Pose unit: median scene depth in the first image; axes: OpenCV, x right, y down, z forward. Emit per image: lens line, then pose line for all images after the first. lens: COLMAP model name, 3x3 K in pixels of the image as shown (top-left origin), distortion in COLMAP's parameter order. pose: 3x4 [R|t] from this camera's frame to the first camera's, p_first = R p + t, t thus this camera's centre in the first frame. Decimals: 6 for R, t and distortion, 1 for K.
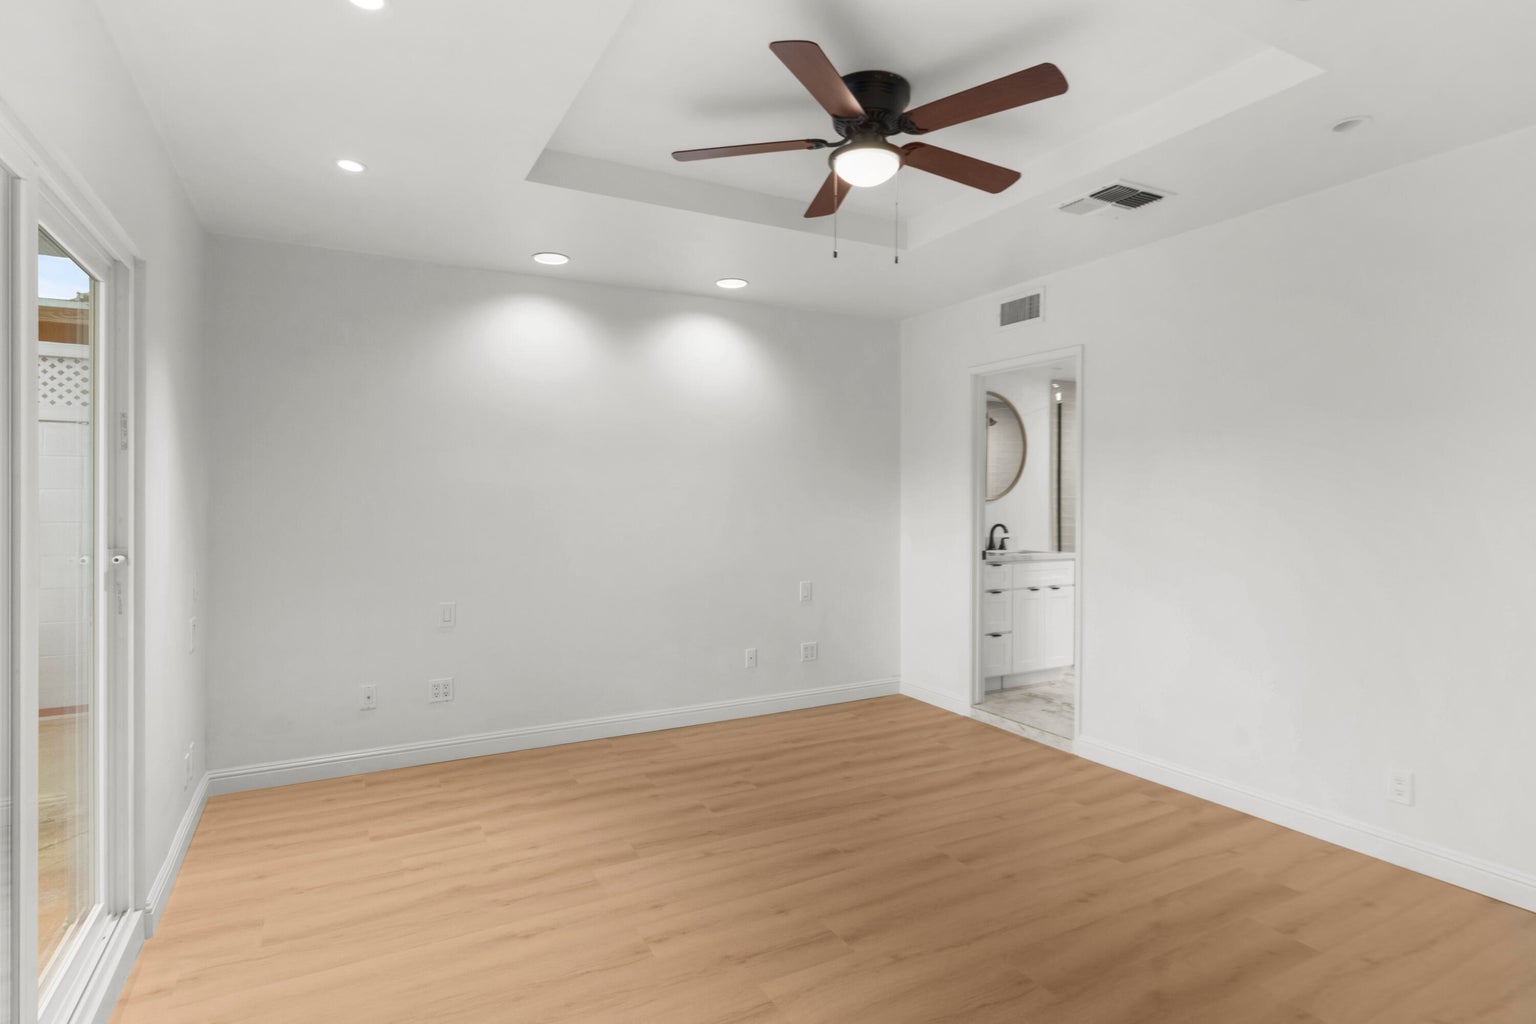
lens RADIAL K [[772.5, 0, 760.1], [0, 772.5, 497.5], [0, 0, 1]] dist [-0.001019, 0.000110]
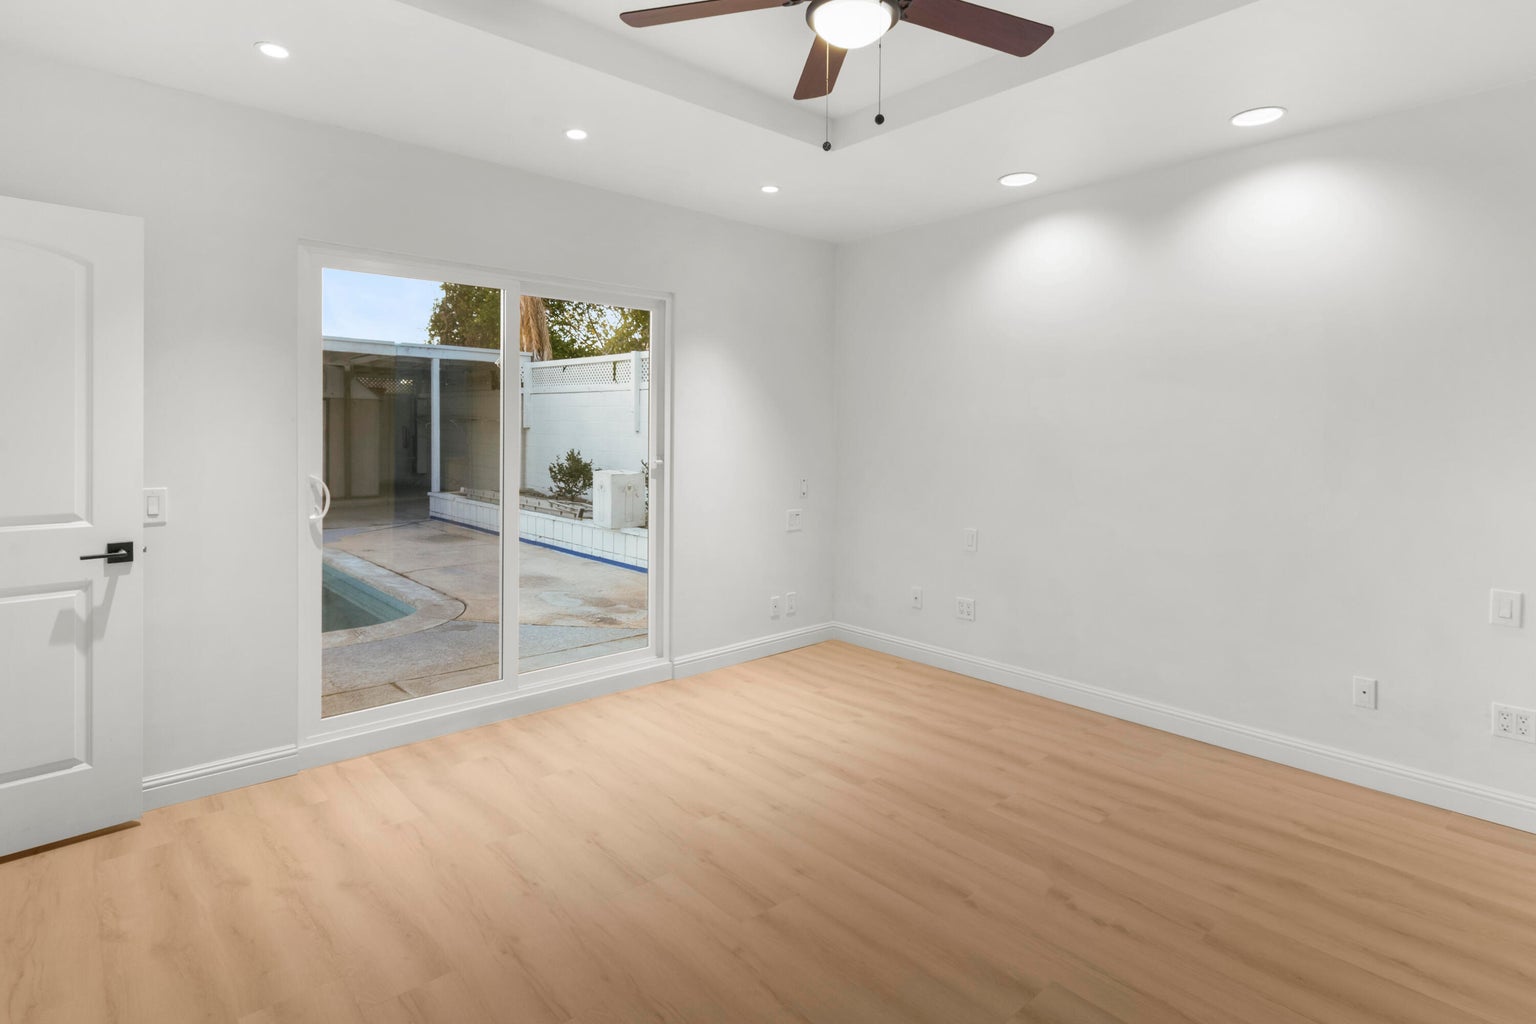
lens RADIAL K [[801.4, 0, 757.9], [0, 801.4, 443.1], [0, 0, 1]] dist [0.001594, 0.000809]
pose [[0.229488, 0.019761, -0.973111, 0.711865], [-0.006257, 0.999803, 0.018827, -0.000380], [0.973291, 0.001768, 0.229566, 0.544047]]
